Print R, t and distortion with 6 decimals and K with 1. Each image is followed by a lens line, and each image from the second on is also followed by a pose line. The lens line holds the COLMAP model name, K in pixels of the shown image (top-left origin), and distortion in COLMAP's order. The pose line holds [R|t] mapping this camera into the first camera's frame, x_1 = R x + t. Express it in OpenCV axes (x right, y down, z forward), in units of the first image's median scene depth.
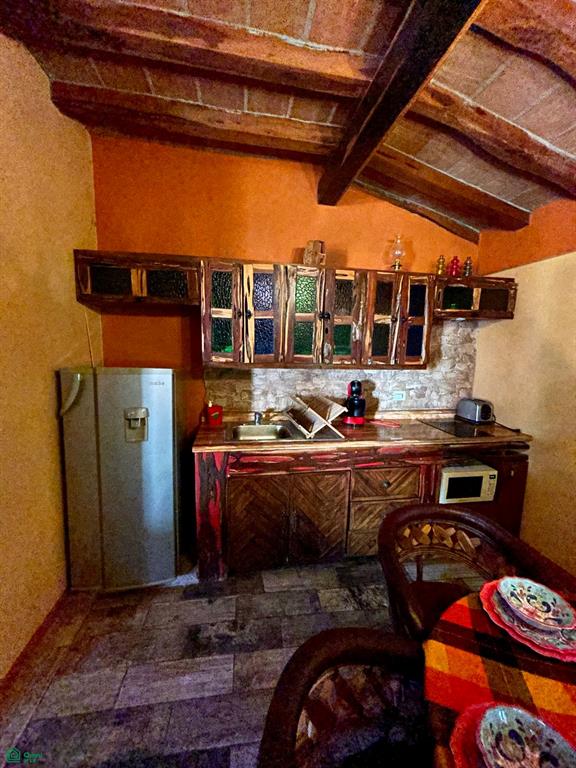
lens RADIAL K [[310.8, 0, 288.0], [0, 310.8, 381.6], [0, 0, 1]] dist [-0.000332, 0.001287]
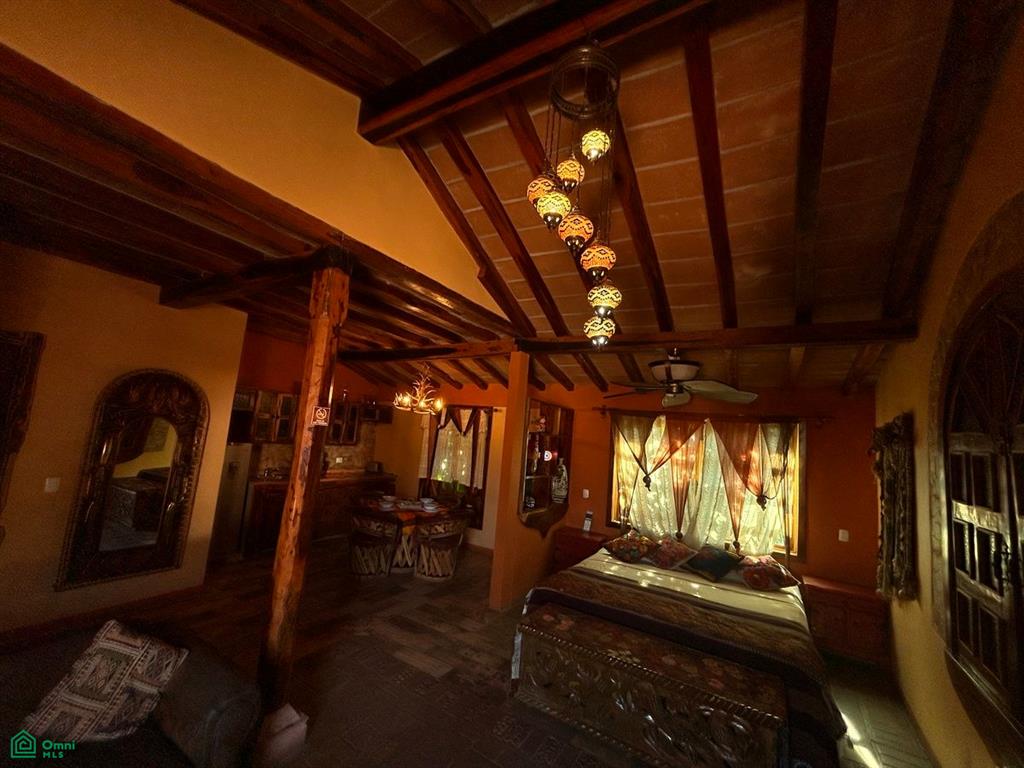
lens RADIAL K [[414.3, 0, 518.9], [0, 414.3, 387.0], [0, 0, 1]] dist [-0.000332, 0.001287]
pose [[0.624824, 0.121164, 0.771306, -1.023045], [0.032741, 0.982950, -0.180934, 0.106400], [-0.780078, 0.138305, 0.610204, -1.553268]]
